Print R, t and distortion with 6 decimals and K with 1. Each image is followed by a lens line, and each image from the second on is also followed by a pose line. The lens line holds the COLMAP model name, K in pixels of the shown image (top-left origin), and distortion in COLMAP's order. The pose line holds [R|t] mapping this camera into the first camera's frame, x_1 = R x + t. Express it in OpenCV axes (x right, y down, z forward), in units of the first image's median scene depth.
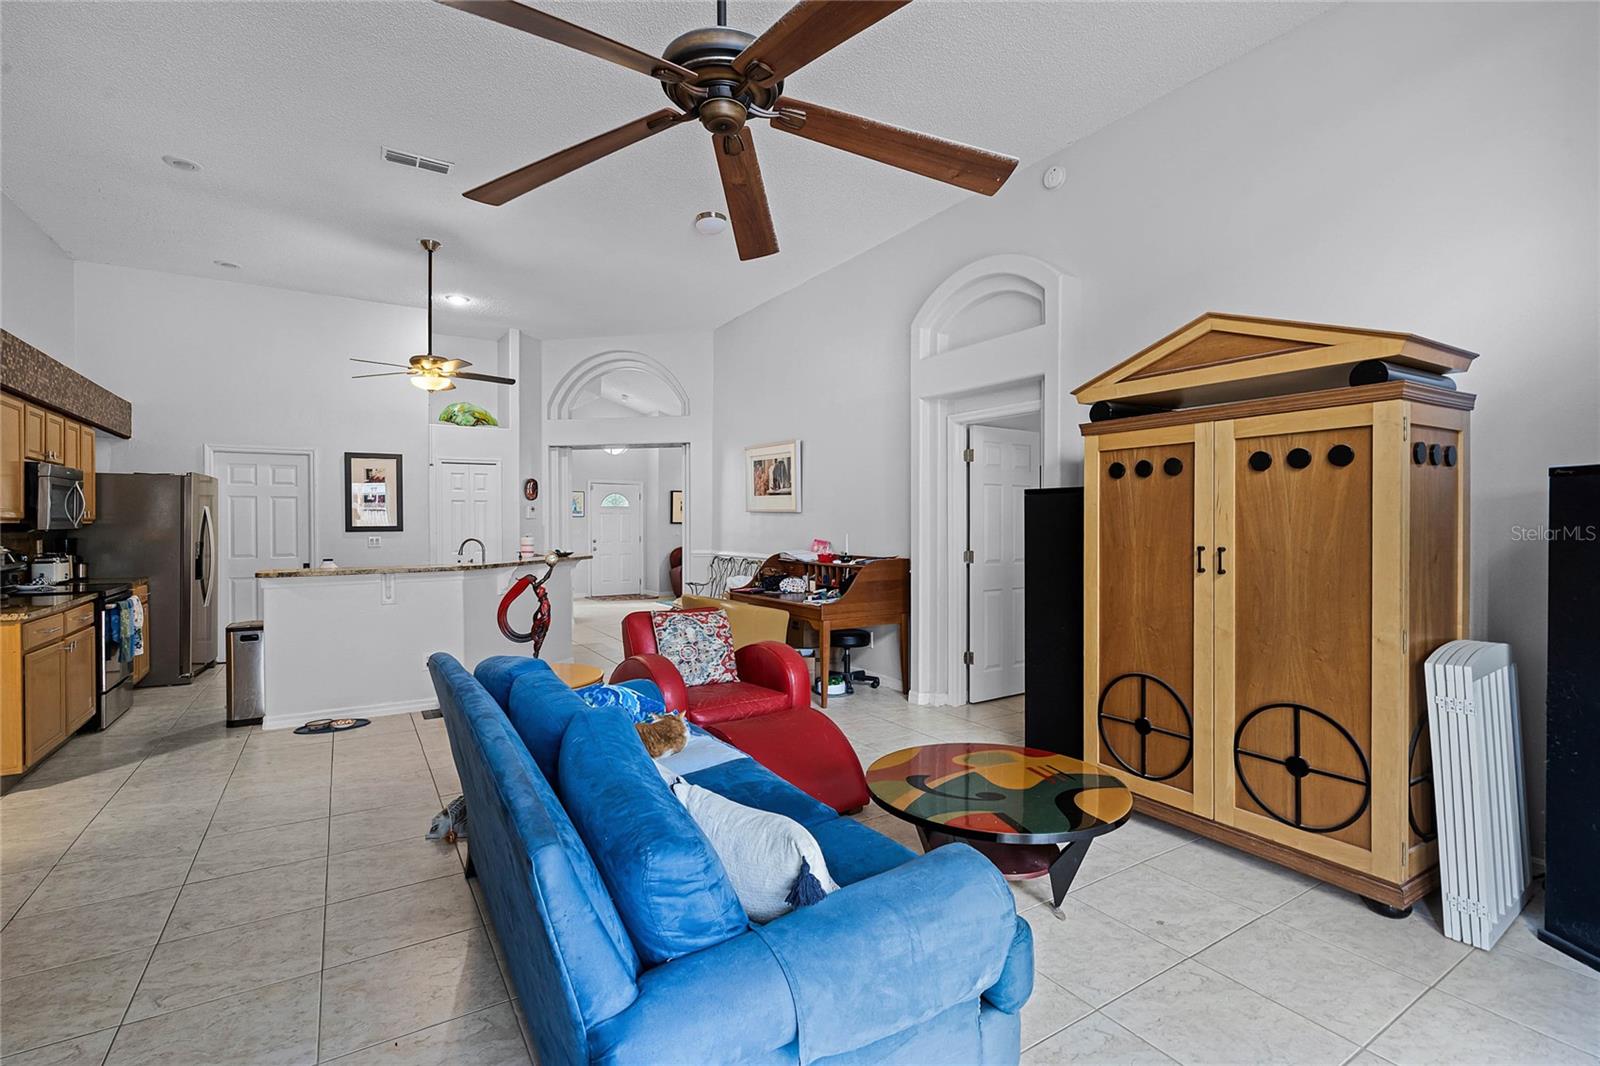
lens RADIAL K [[733.8, 0, 803.0], [0, 733.8, 529.0], [0, 0, 1]] dist [-0.000591, 0.000058]
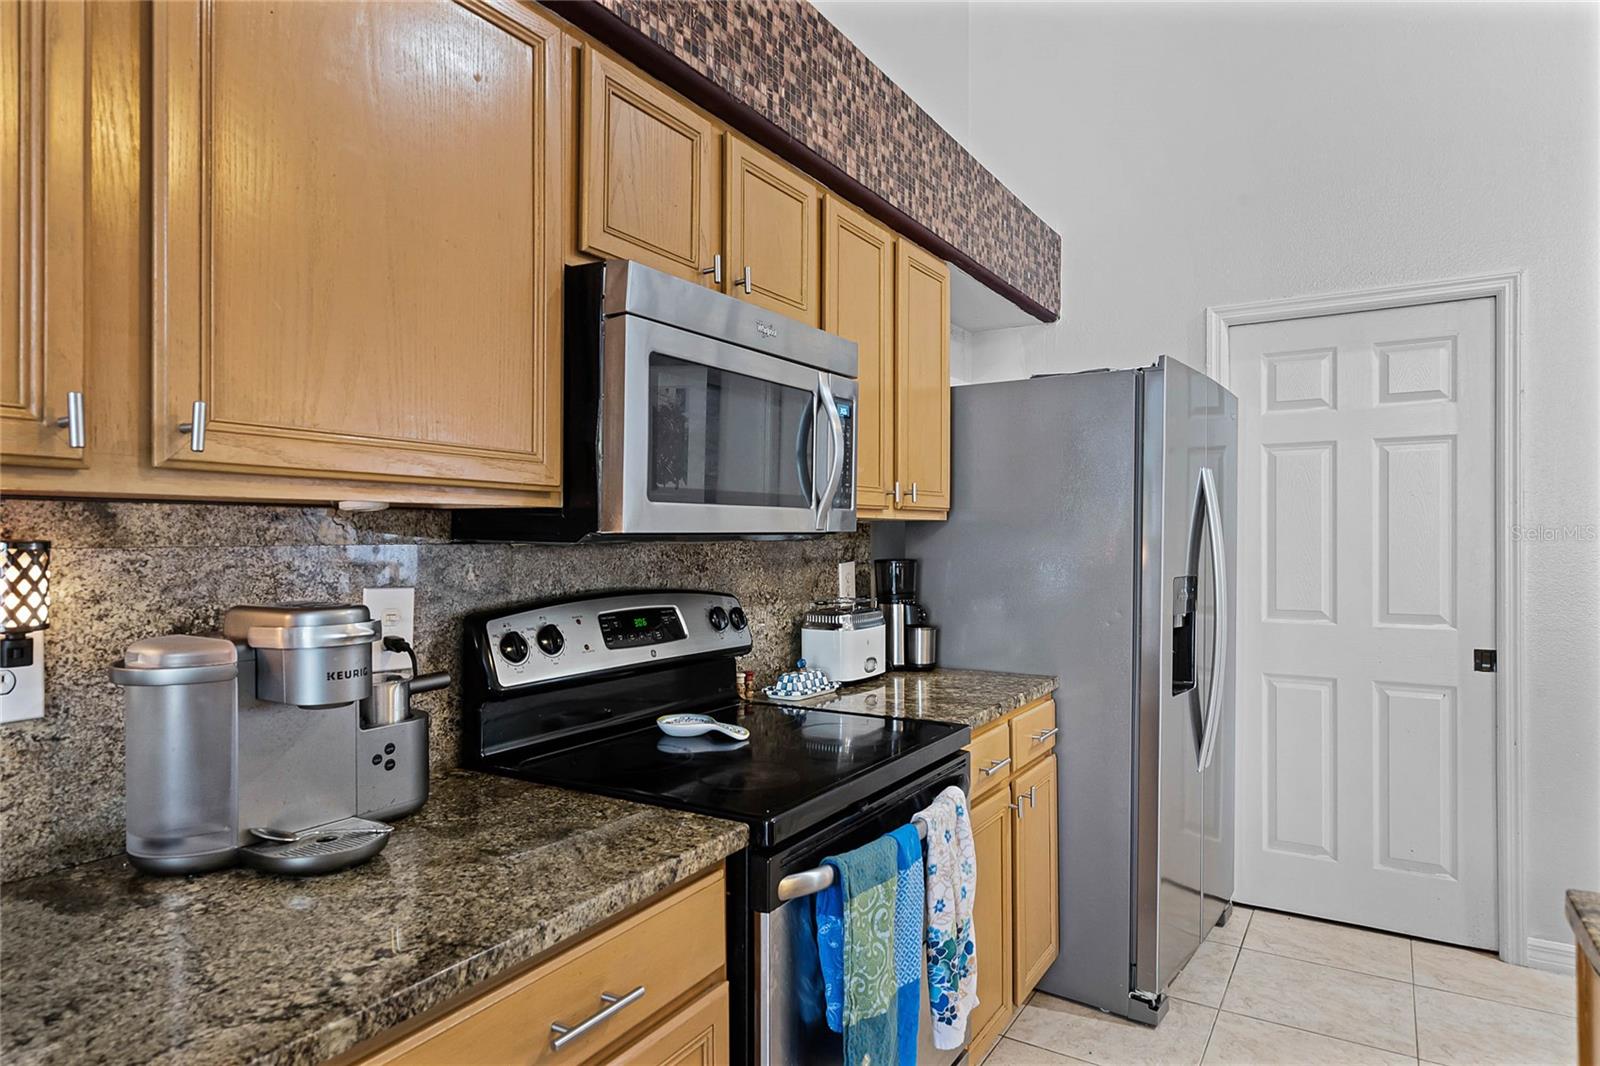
lens RADIAL K [[916.7, 0, 797.7], [0, 916.7, 542.2], [0, 0, 1]] dist [0.002383, 0.000279]
pose [[0.433029, 0.008144, -0.901343, -0.497287], [-0.005239, 0.999965, 0.006518, 0.000774], [0.901365, 0.001900, 0.433056, 0.626230]]
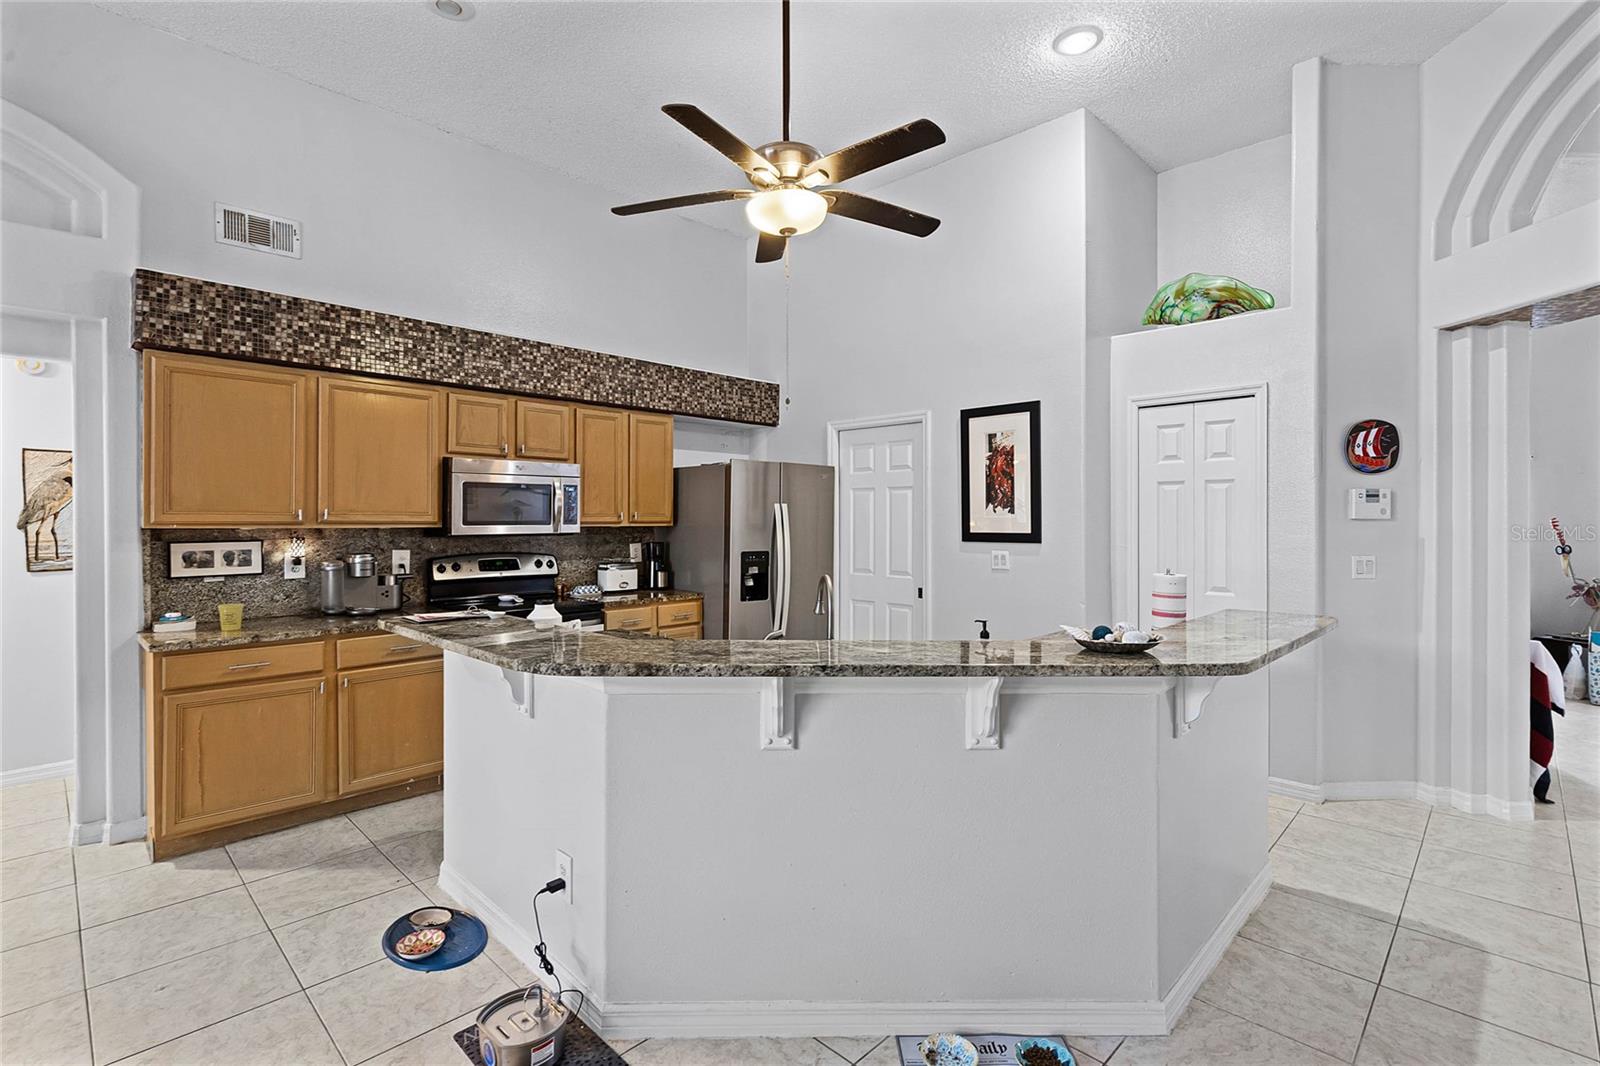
lens RADIAL K [[733.8, 0, 800.4], [0, 733.8, 524.7], [0, 0, 1]] dist [-0.000591, 0.000058]
pose [[0.228533, 0.011417, -0.973469, -0.069165], [-0.010020, 0.999906, 0.009375, -0.016071], [0.973485, 0.007612, 0.228626, 0.816656]]
